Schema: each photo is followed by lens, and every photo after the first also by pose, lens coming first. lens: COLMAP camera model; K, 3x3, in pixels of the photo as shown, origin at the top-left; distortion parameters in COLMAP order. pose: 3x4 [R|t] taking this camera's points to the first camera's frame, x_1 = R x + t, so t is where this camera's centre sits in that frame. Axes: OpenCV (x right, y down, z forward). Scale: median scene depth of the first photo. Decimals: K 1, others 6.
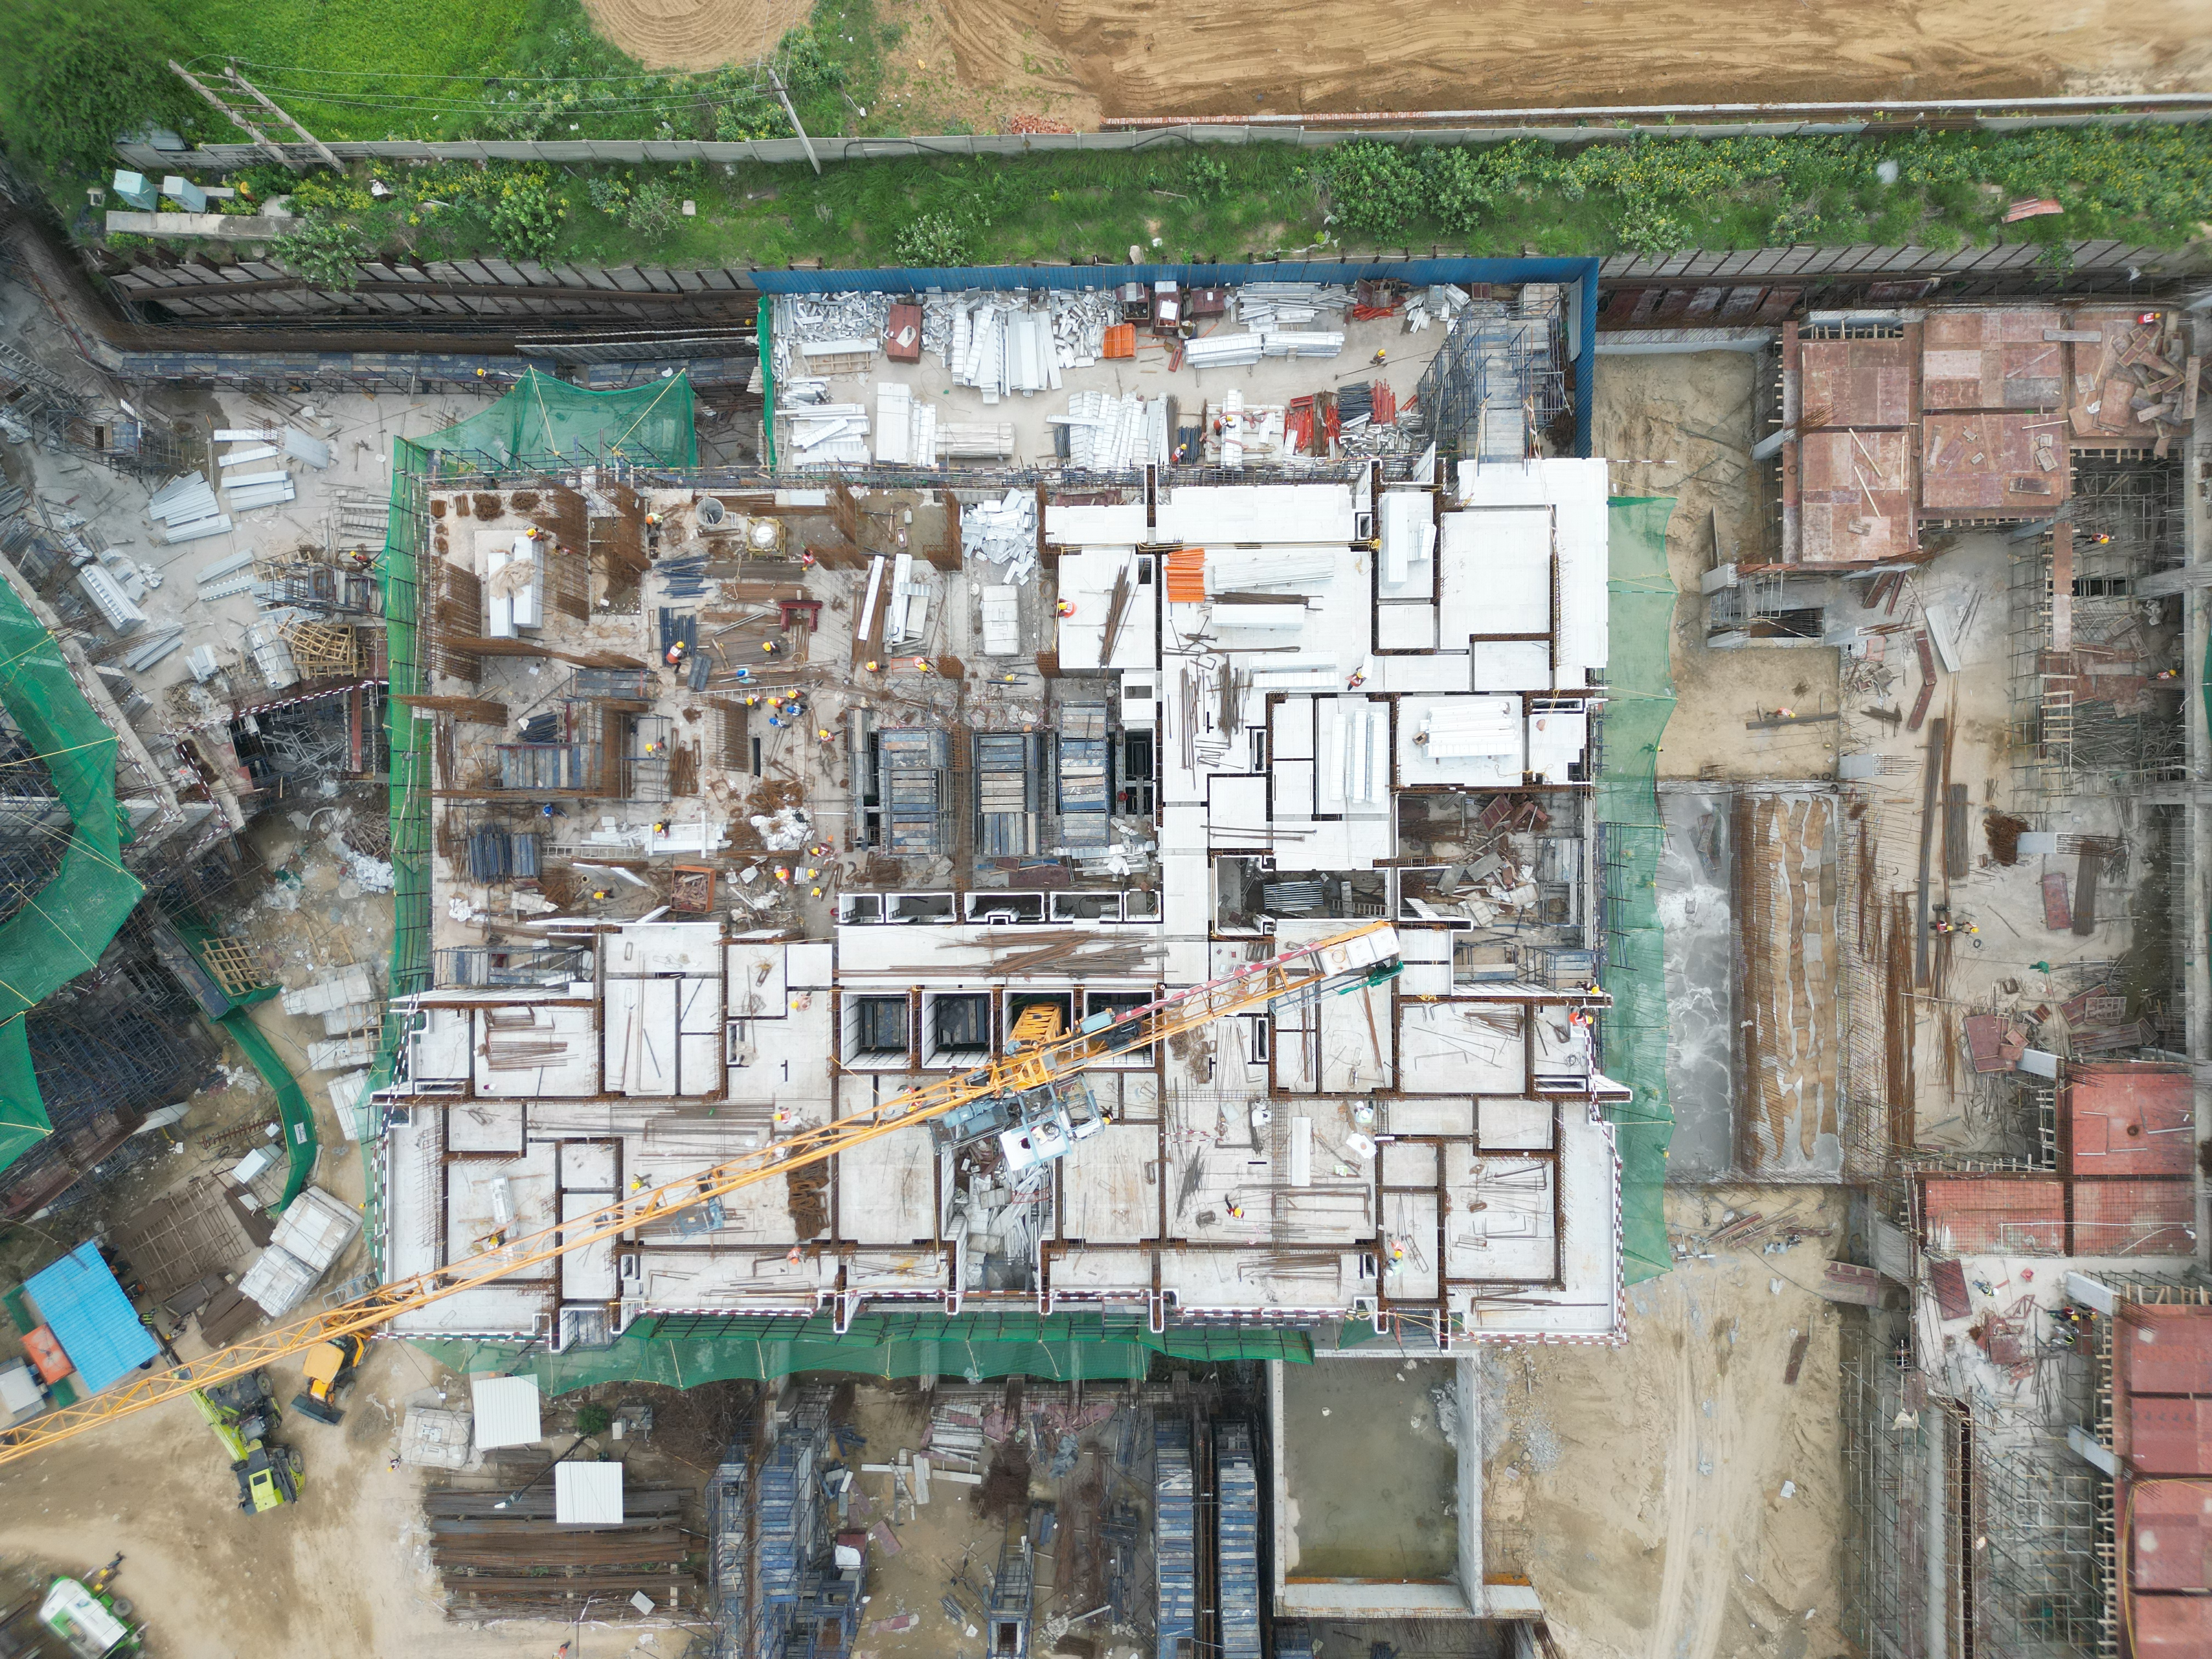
lens RADIAL K [[1548.9, 0, 1120.0], [0, 1548.9, 838.1], [0, 0, 1]] dist [0.067967, -0.071595]
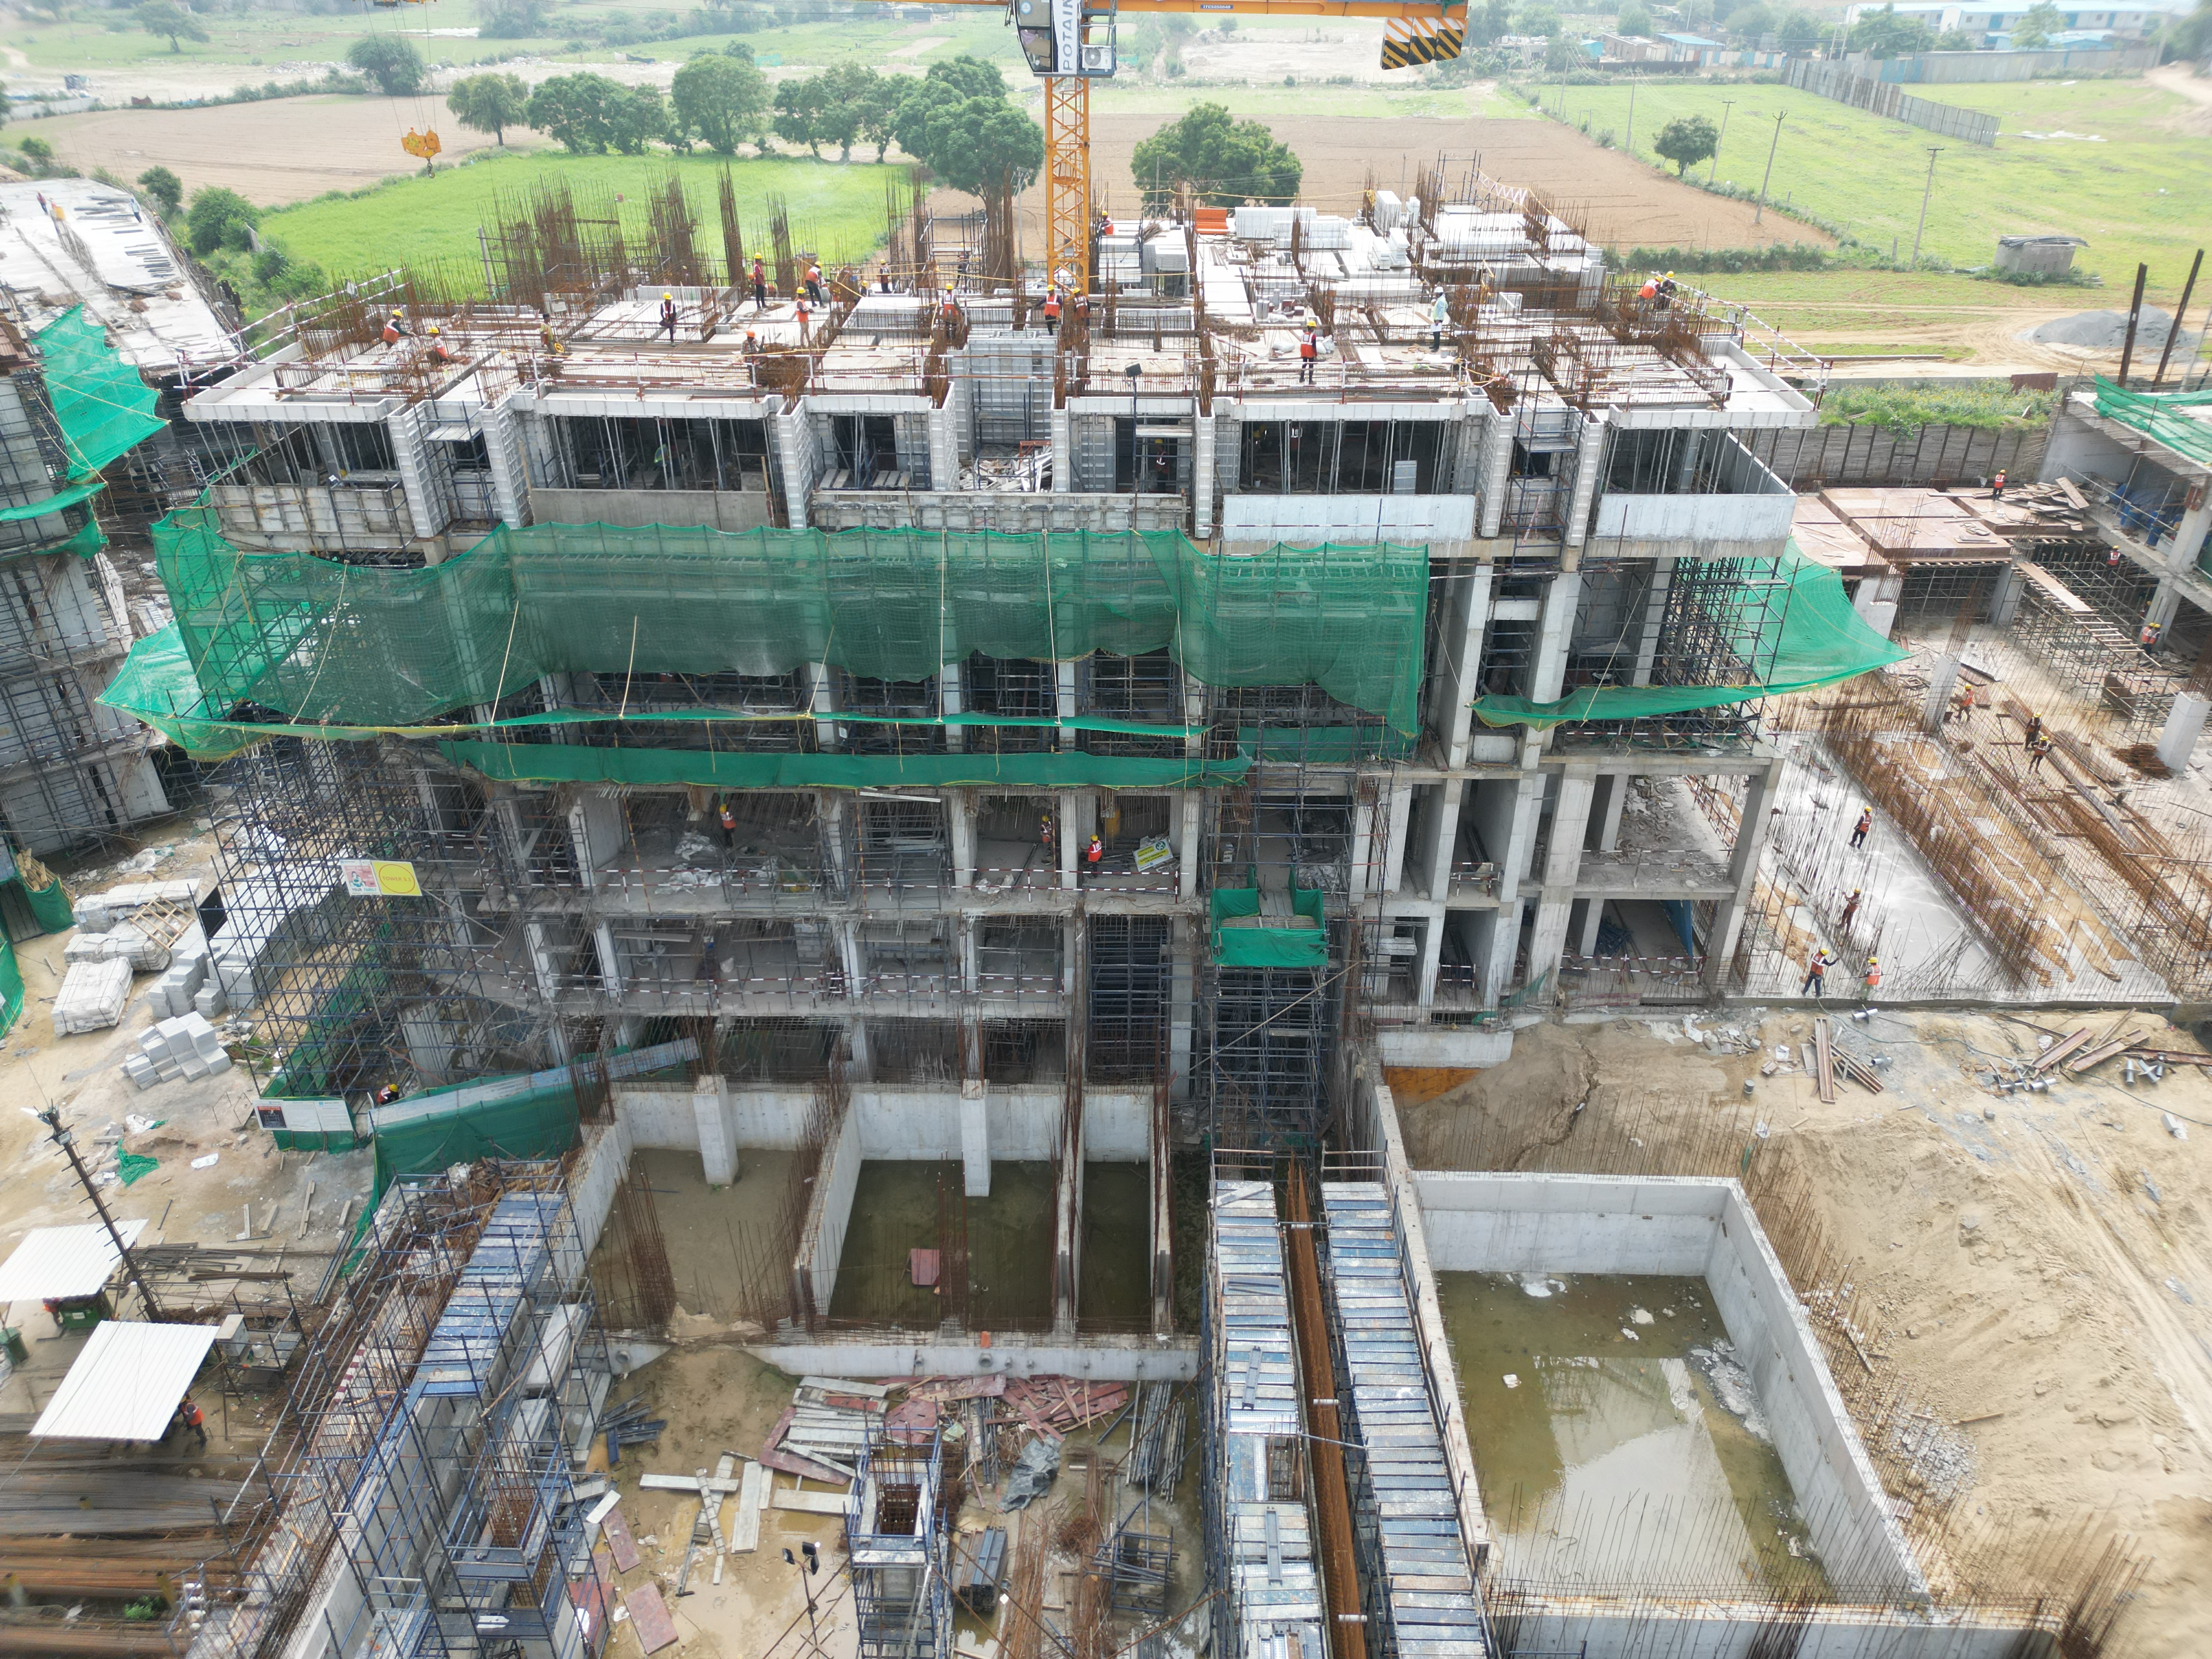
lens RADIAL K [[1542.2, 0, 1096.4], [0, 1542.2, 828.2], [0, 0, 1]] dist [0.069932, -0.067642]
pose [[0.999660, 0.019593, -0.017196, -0.009335], [-0.024874, 0.519398, -0.854171, 0.795383], [-0.007804, 0.854308, 0.519709, 0.589981]]
